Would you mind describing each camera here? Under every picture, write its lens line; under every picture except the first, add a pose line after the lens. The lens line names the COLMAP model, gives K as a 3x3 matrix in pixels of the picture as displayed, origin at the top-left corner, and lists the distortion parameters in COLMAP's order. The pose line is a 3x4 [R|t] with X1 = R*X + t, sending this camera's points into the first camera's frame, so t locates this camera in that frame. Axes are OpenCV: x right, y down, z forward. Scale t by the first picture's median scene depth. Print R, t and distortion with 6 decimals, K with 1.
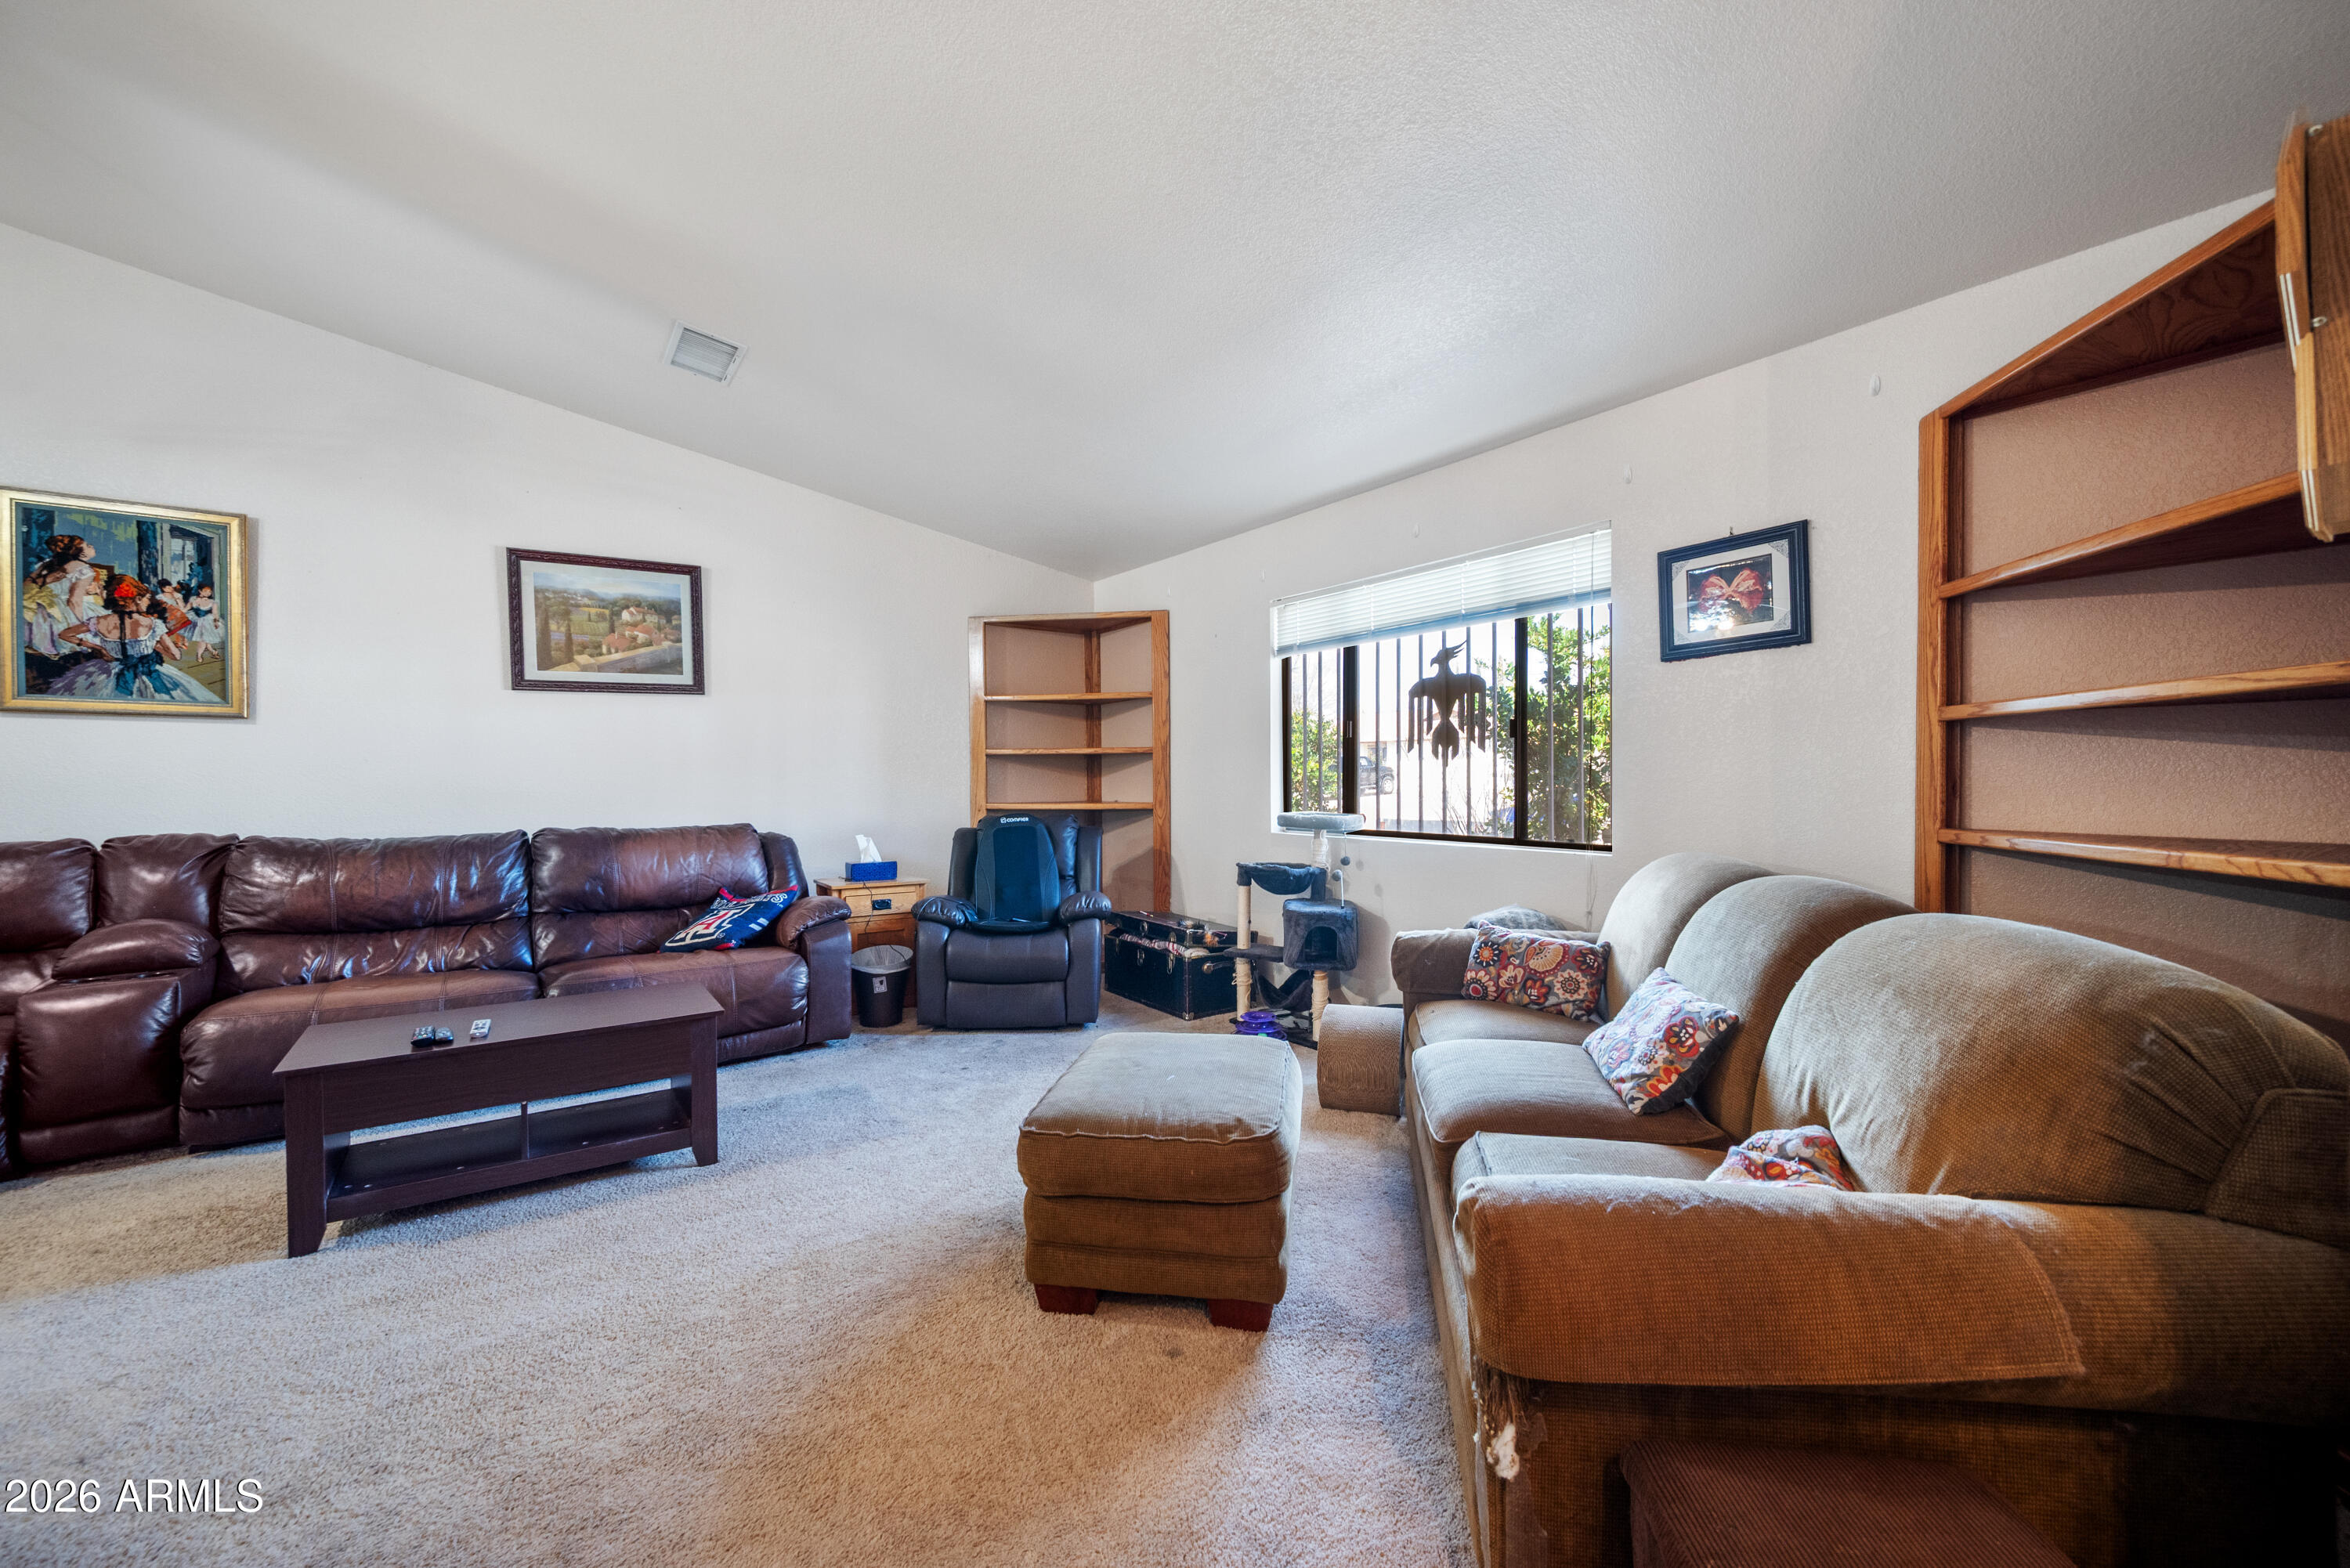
lens RADIAL K [[957.2, 0, 1168.3], [0, 957.2, 790.6], [0, 0, 1]] dist [-0.001012, -0.000289]
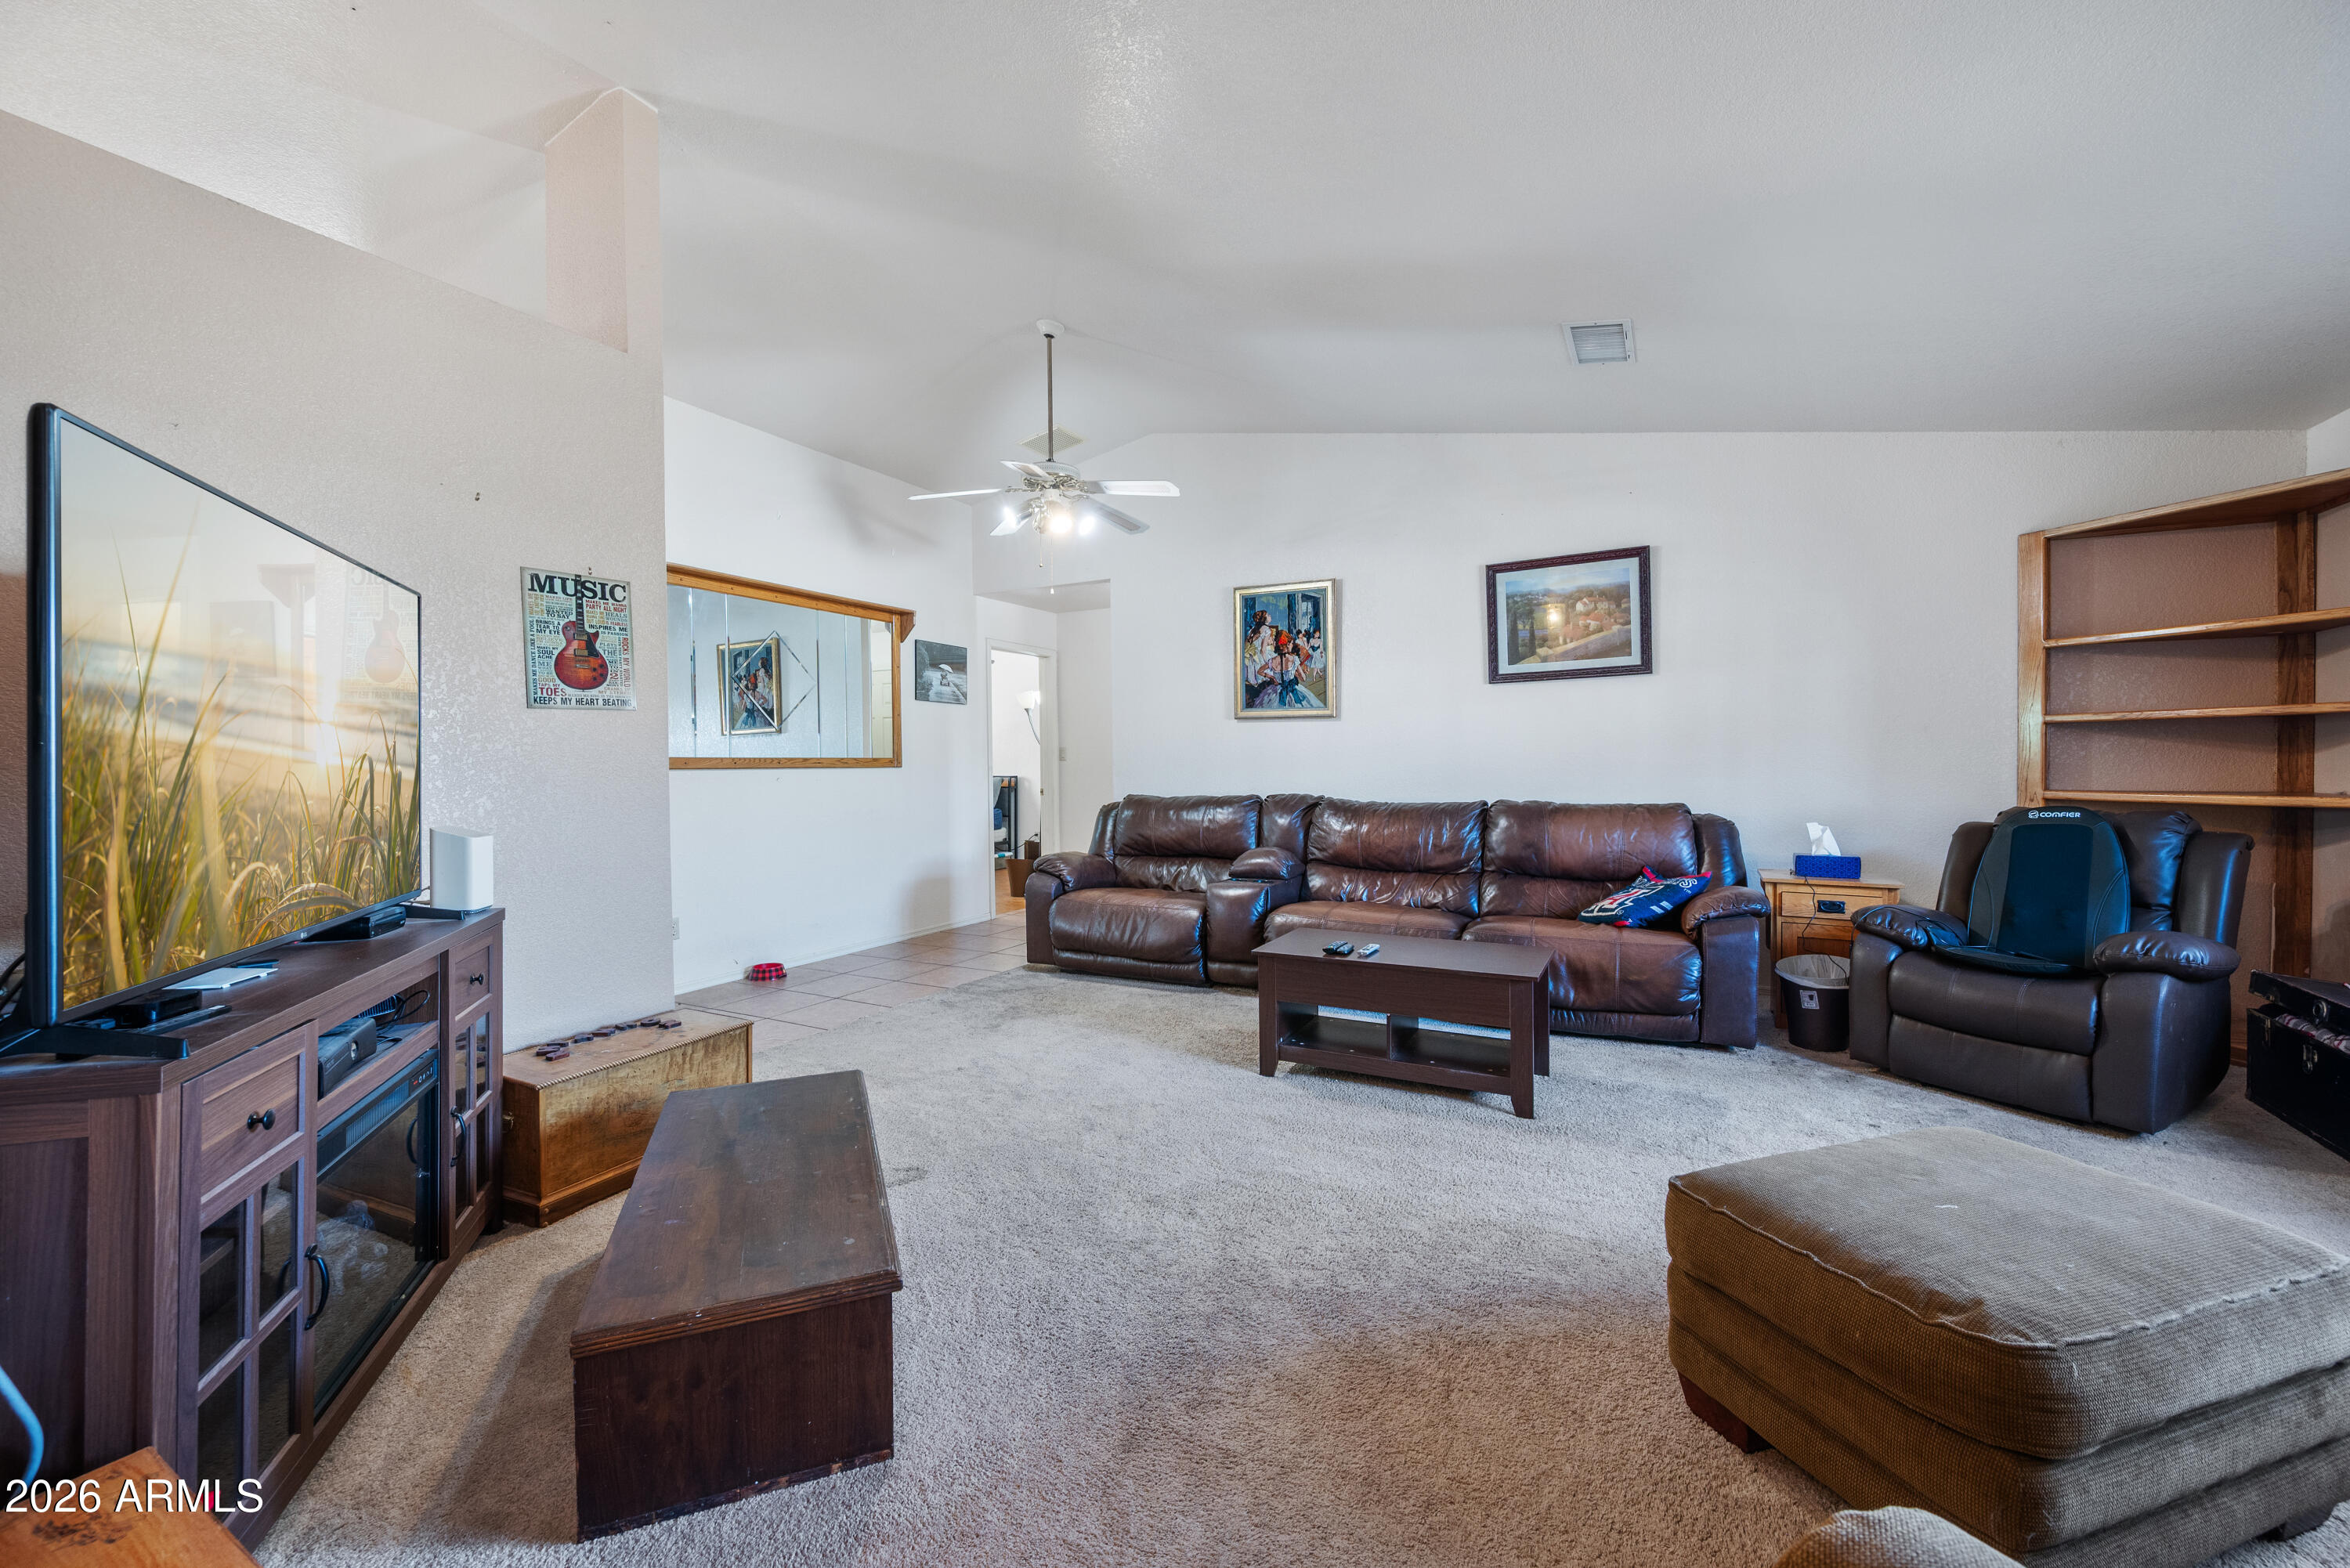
lens RADIAL K [[957.2, 0, 1213.7], [0, 957.2, 785.7], [0, 0, 1]] dist [-0.001012, -0.000289]
pose [[0.434562, 0.024455, -0.900310, 0.276314], [-0.008315, 0.999698, 0.023141, -0.002623], [0.900604, -0.002571, 0.434634, 0.187872]]
